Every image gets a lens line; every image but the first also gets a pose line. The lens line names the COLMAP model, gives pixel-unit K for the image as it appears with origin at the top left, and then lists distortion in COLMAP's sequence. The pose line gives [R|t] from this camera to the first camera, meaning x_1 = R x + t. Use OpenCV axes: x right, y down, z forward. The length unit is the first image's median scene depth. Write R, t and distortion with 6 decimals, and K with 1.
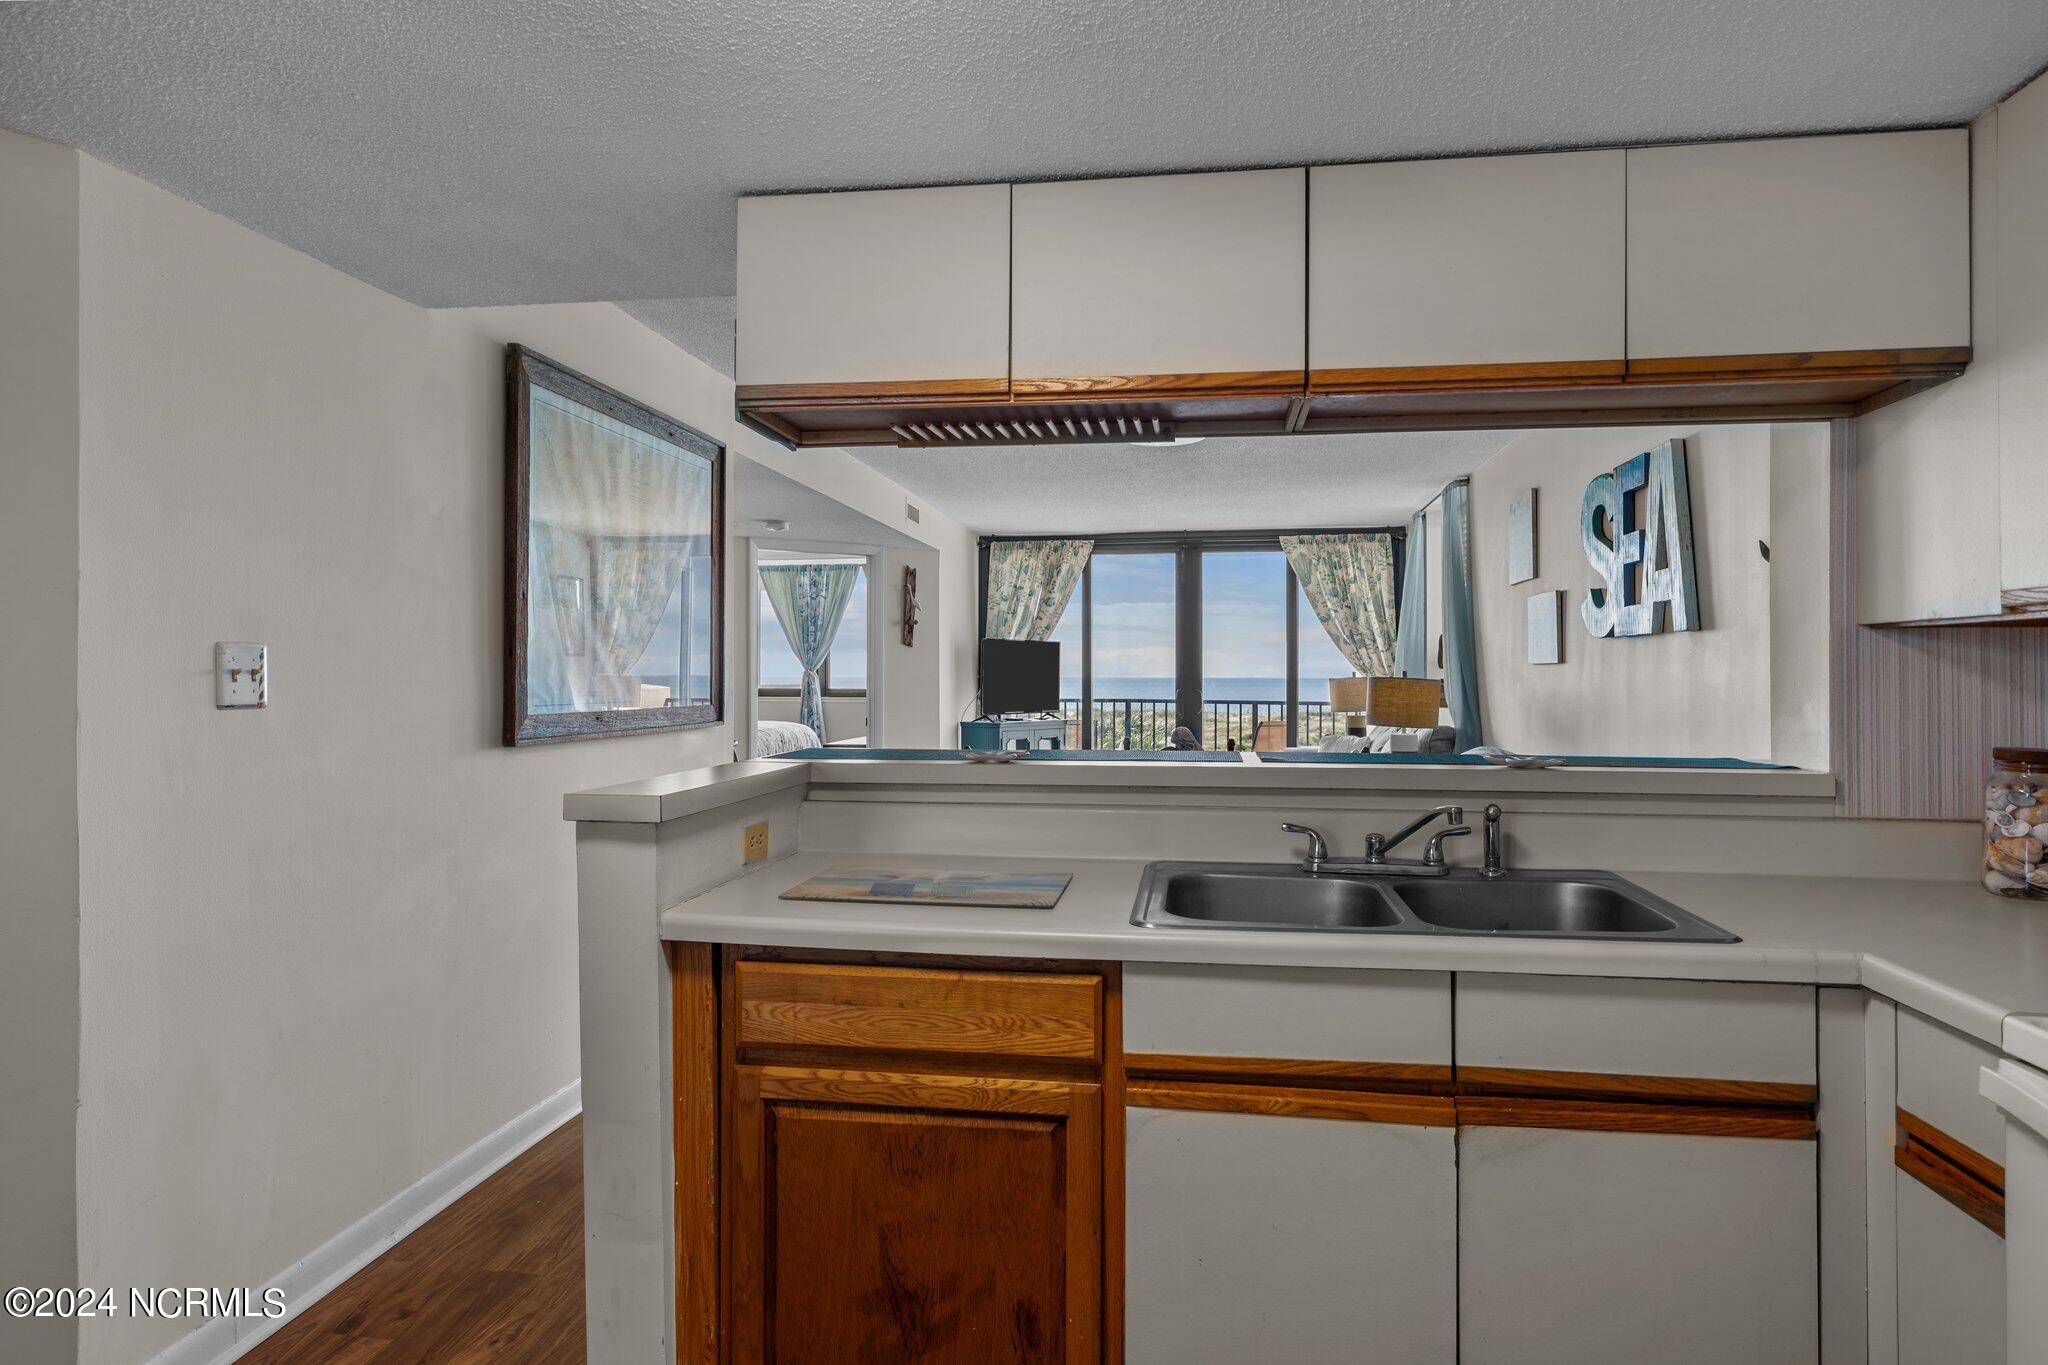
lens RADIAL K [[1177.7, 0, 1040.3], [0, 1177.7, 670.2], [0, 0, 1]] dist [0.004693, -0.001552]
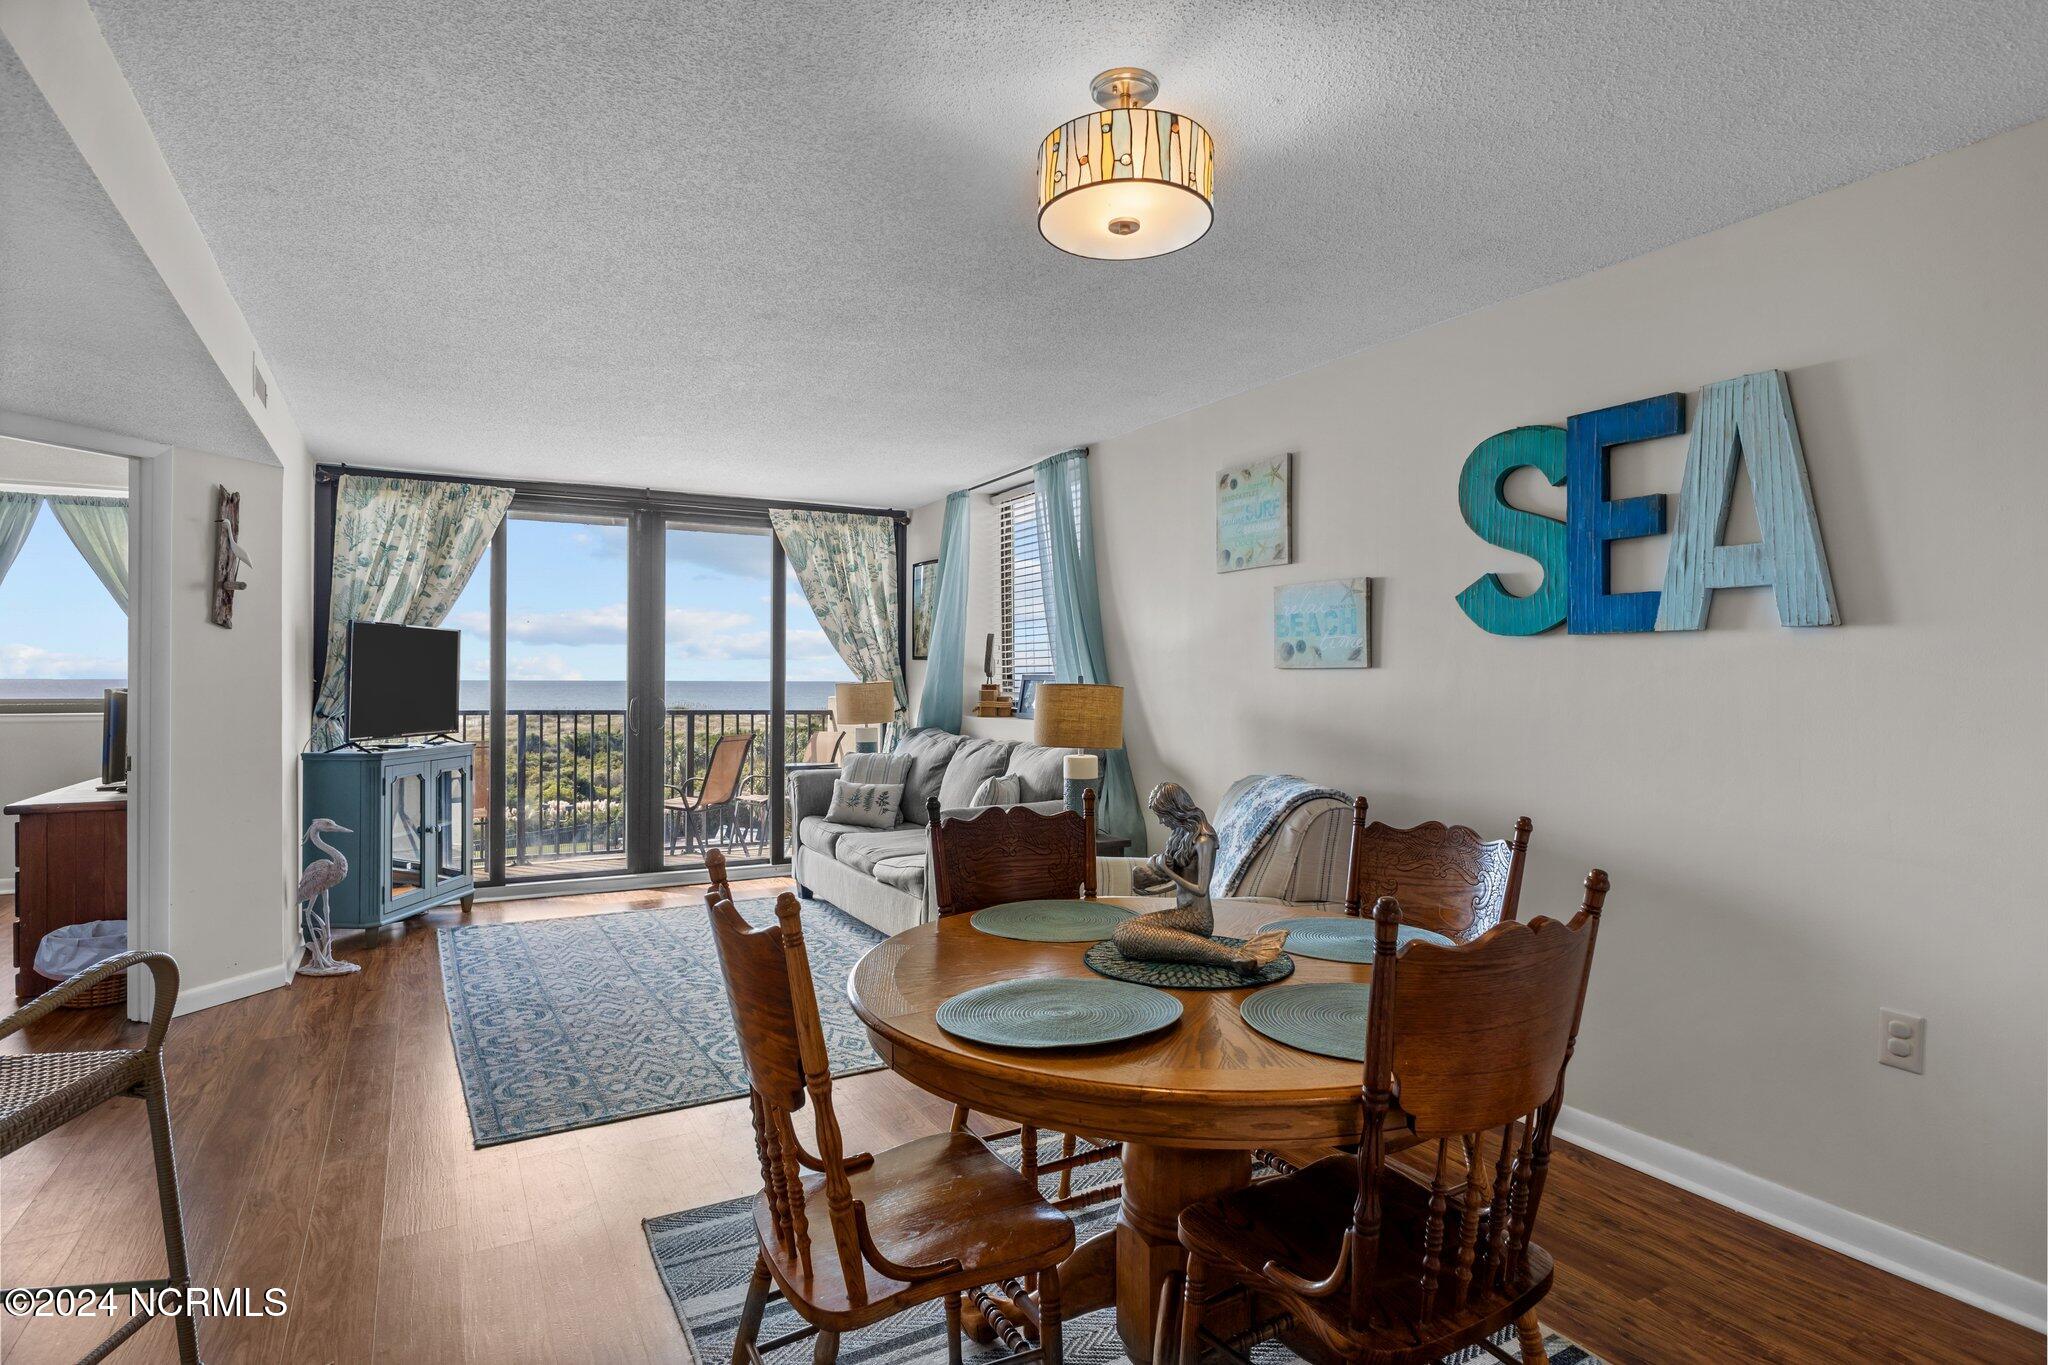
lens RADIAL K [[1059.8, 0, 1032.0], [0, 1059.8, 678.5], [0, 0, 1]] dist [-0.013686, 0.003972]
pose [[0.789080, 0.003754, 0.614280, -0.102952], [-0.006535, 0.999976, 0.002285, 0.000706], [-0.614256, -0.005817, 0.789085, 0.316295]]
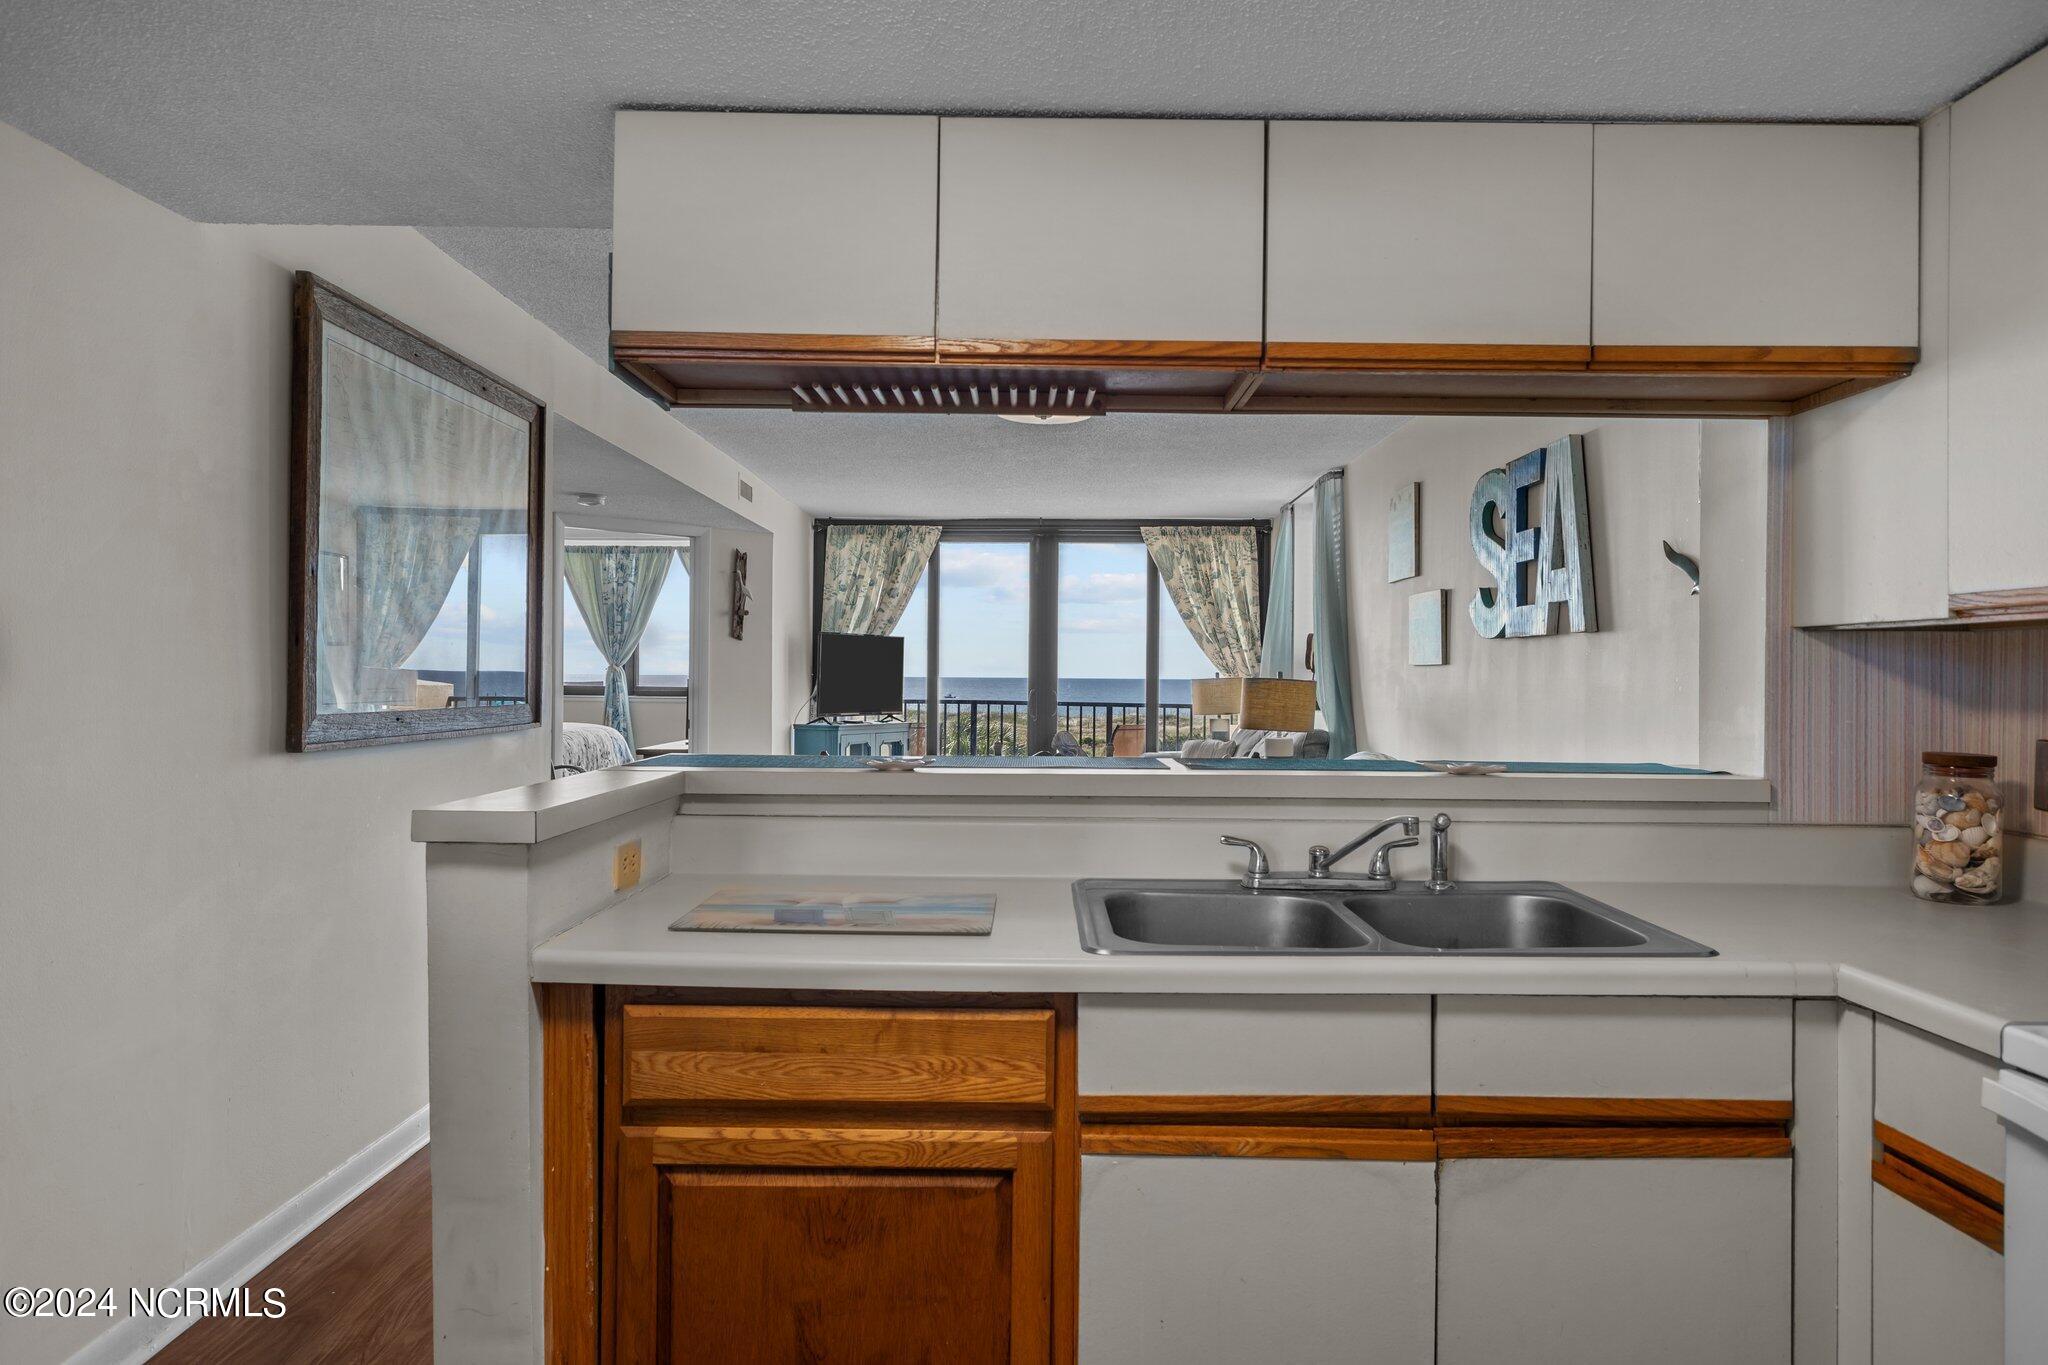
lens RADIAL K [[1271.2, 0, 1042.8], [0, 1271.2, 674.6], [0, 0, 1]] dist [0.003709, -0.003362]
pose [[0.989658, 0.007597, 0.143248, -0.018284], [-0.008279, 0.999957, 0.004164, 0.000345], [-0.143210, -0.005307, 0.989678, 0.009616]]
